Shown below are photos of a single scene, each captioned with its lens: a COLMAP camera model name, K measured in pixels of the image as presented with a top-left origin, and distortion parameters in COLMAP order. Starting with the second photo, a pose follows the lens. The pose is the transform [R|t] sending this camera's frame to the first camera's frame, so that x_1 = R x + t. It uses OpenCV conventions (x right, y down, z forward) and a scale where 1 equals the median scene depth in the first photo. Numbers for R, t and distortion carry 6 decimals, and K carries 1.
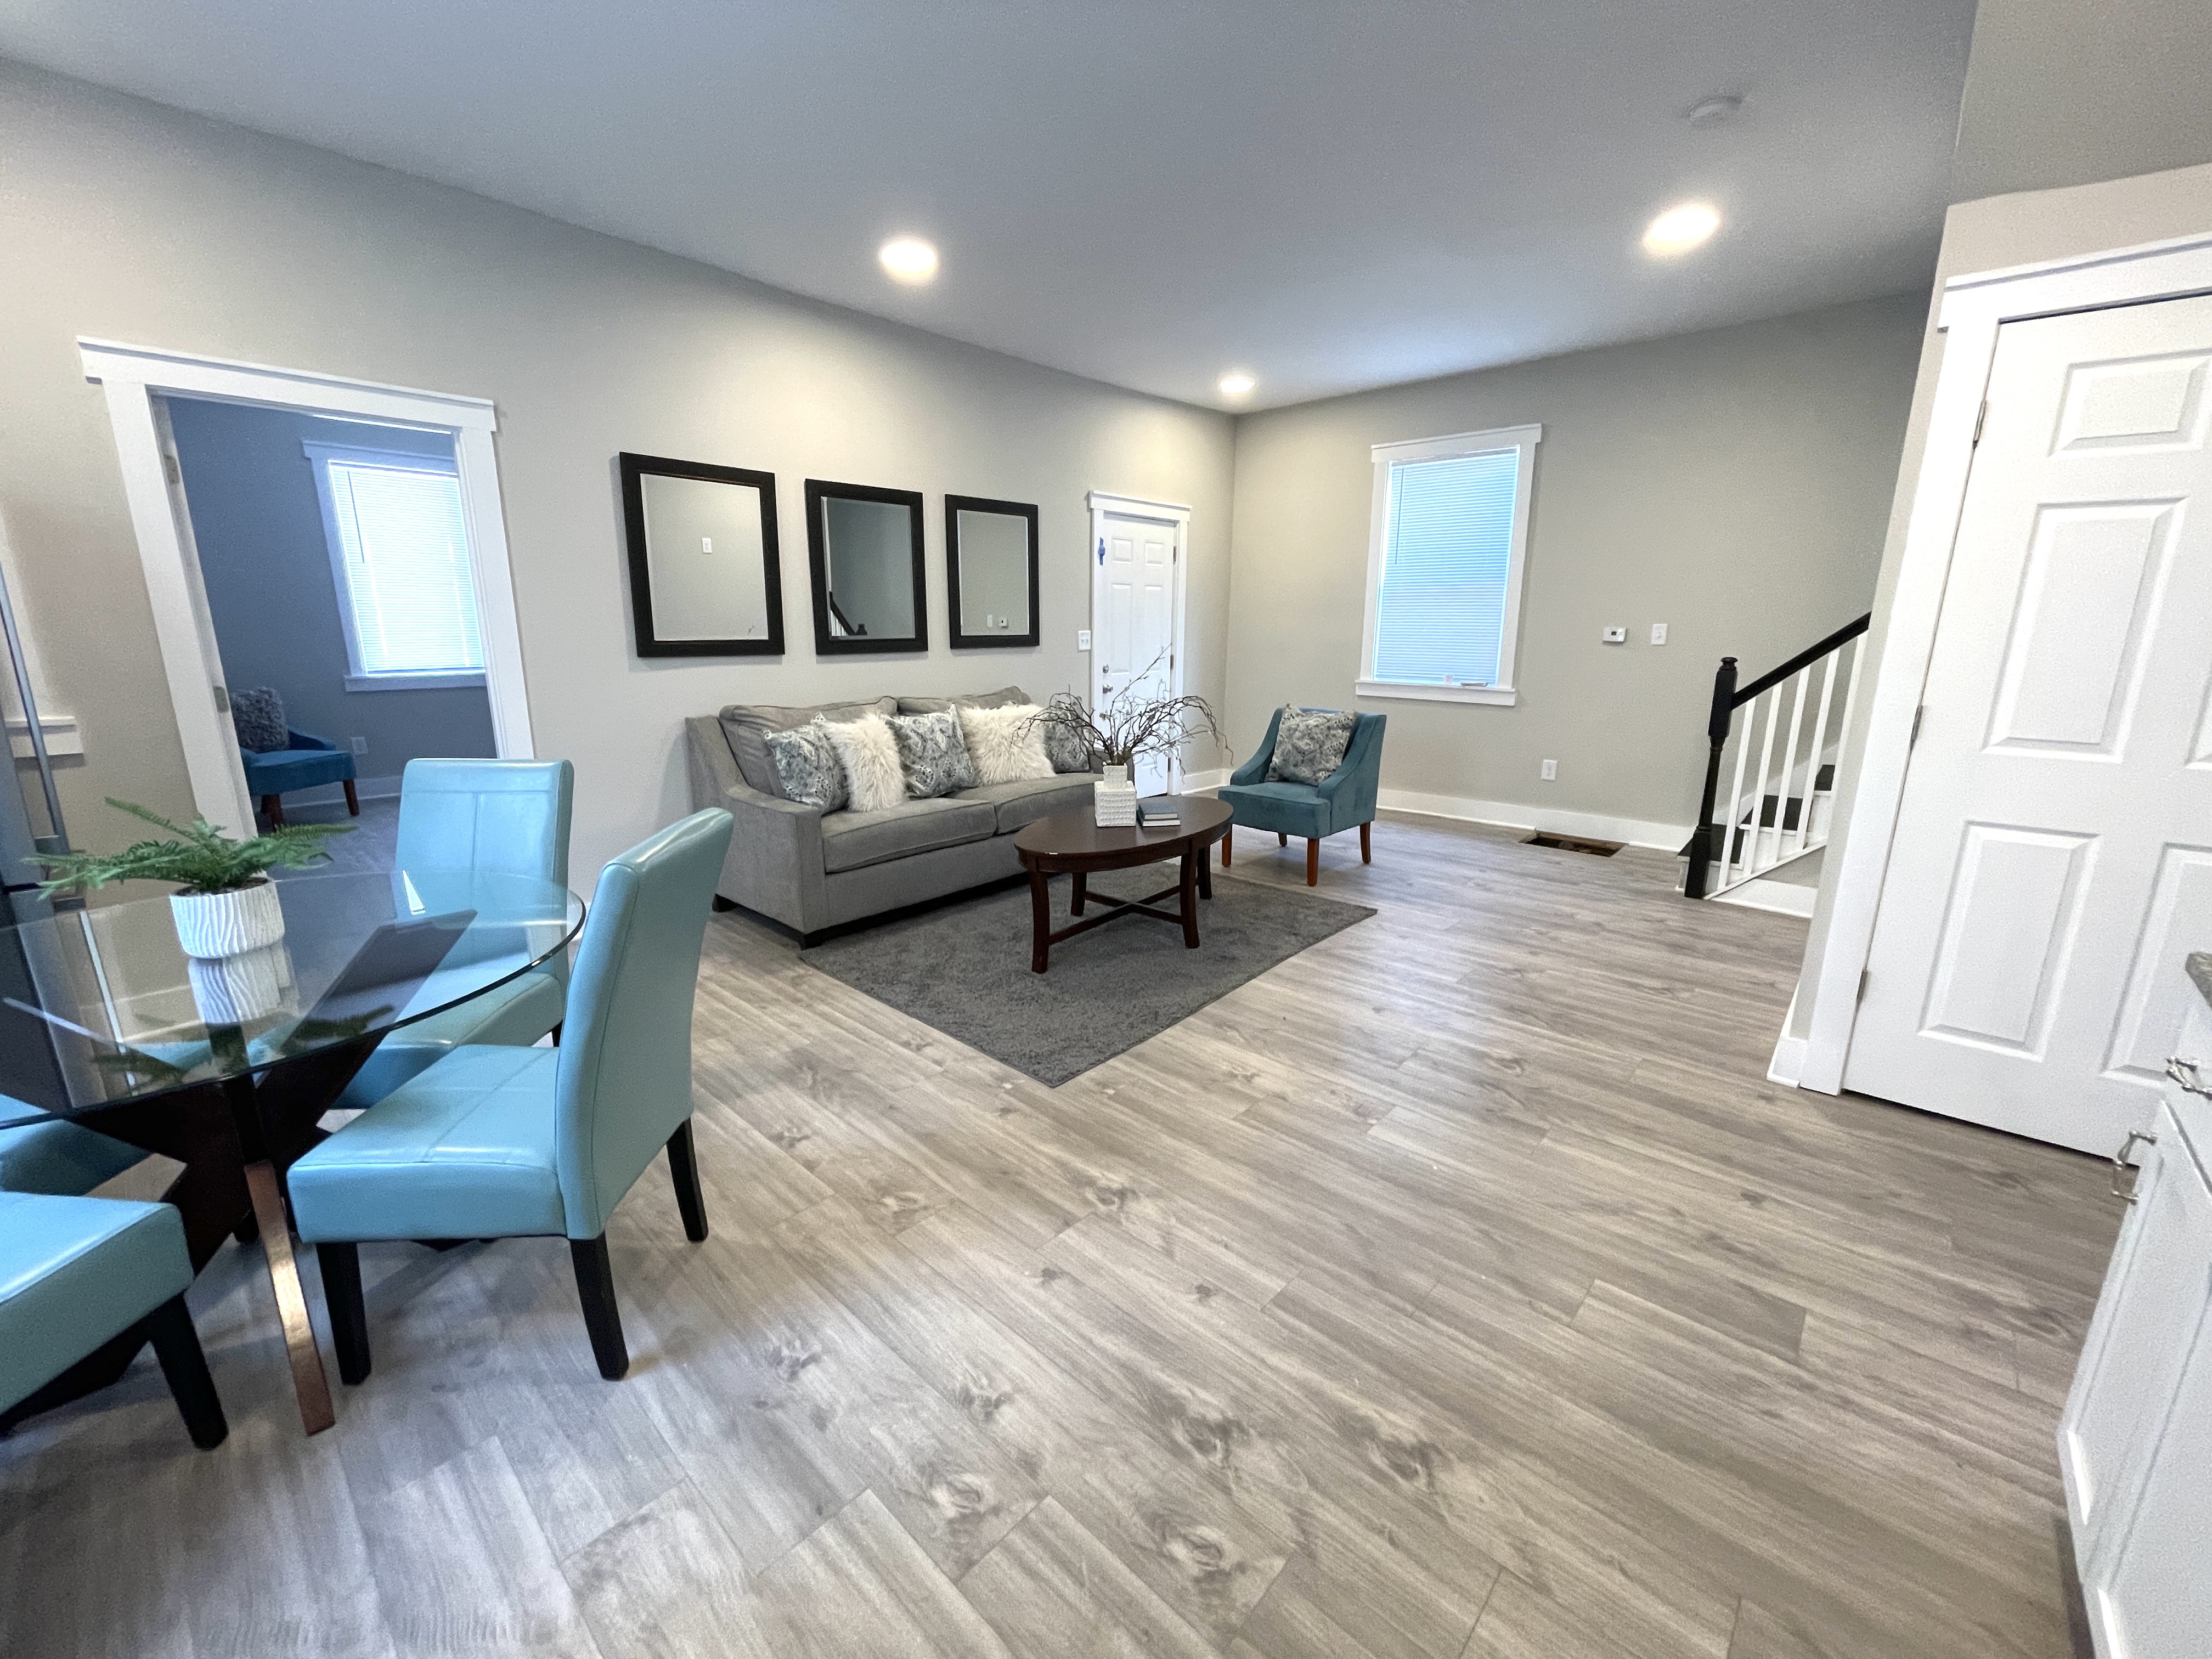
lens RADIAL K [[899.4, 0, 1094.8], [0, 899.4, 826.9], [0, 0, 1]] dist [-0.002042, 0.001196]
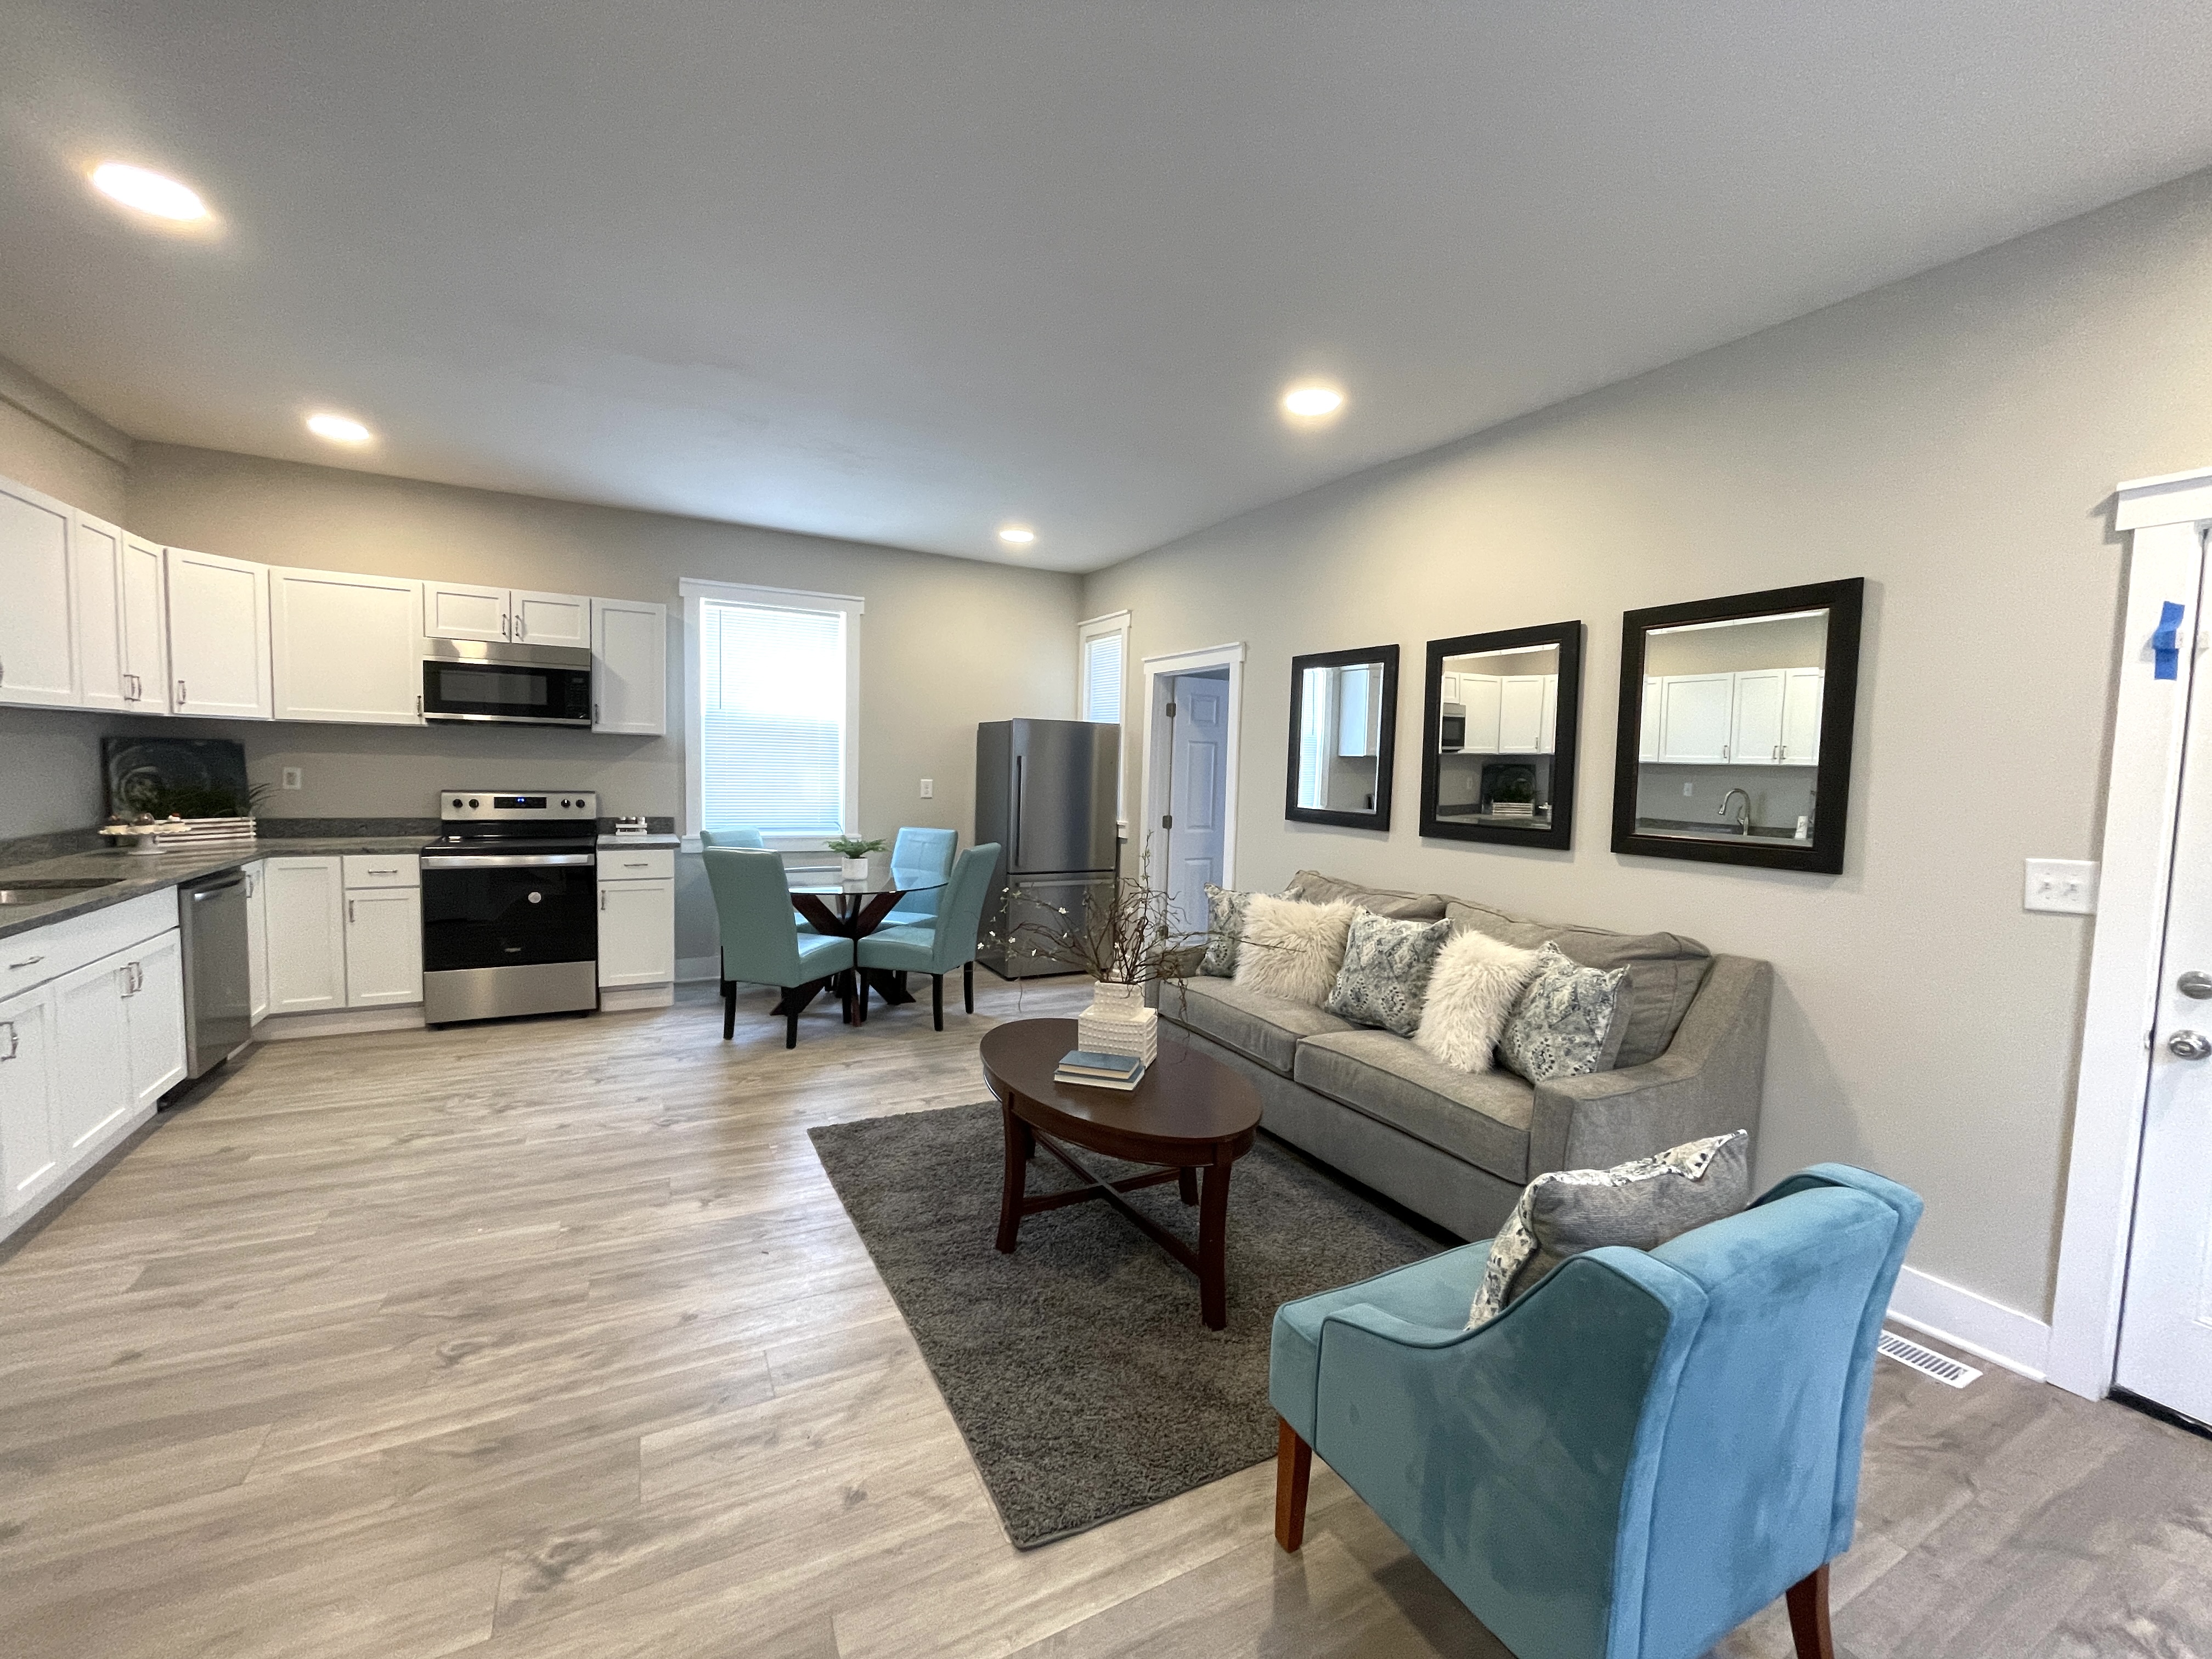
lens RADIAL K [[899.4, 0, 1108.8], [0, 899.4, 823.3], [0, 0, 1]] dist [-0.002042, 0.001196]
pose [[-0.327136, 0.044985, -0.943906, 1.673865], [-0.246248, 0.960298, 0.131110, -0.676227], [0.912329, 0.275326, -0.303071, 2.750269]]
